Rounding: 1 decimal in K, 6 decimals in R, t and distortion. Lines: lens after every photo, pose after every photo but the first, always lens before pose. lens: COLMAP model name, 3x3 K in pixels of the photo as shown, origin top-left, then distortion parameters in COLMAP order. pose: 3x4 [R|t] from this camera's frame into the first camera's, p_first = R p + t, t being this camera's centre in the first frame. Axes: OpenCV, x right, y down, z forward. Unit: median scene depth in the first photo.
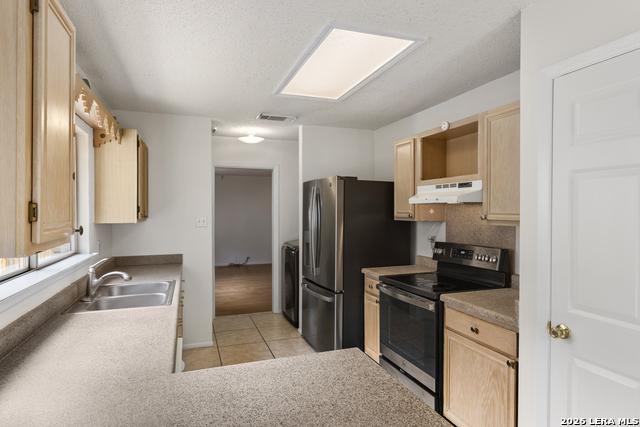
lens RADIAL K [[376.9, 0, 321.7], [0, 376.9, 212.7], [0, 0, 1]] dist [0.001014, 0.000147]
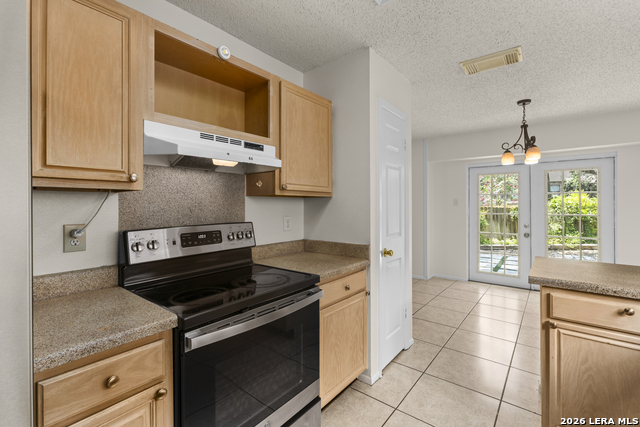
lens RADIAL K [[293.2, 0, 310.2], [0, 293.2, 203.0], [0, 0, 1]] dist [-0.014278, 0.004576]
pose [[-0.504931, 0.008462, 0.863118, -0.232910], [0.010353, 0.999939, -0.003746, 0.053668], [-0.863098, 0.007044, -0.504988, 1.257200]]
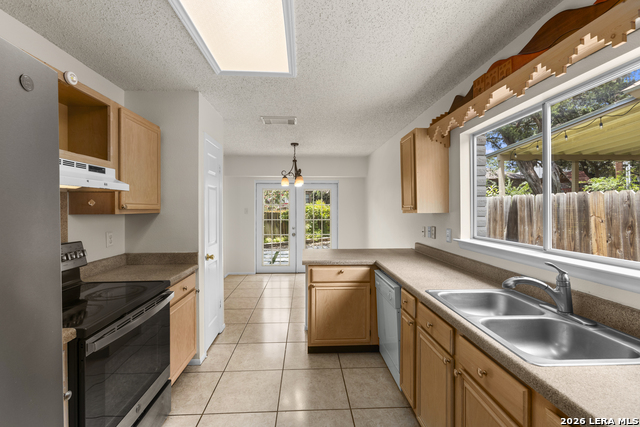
lens RADIAL K [[293.2, 0, 321.2], [0, 293.2, 210.2], [0, 0, 1]] dist [-0.014278, 0.004576]
pose [[-0.958033, 0.000798, 0.286656, -0.304164], [0.005593, 0.999858, 0.015908, 0.011102], [-0.286603, 0.016844, -0.957901, 1.538326]]
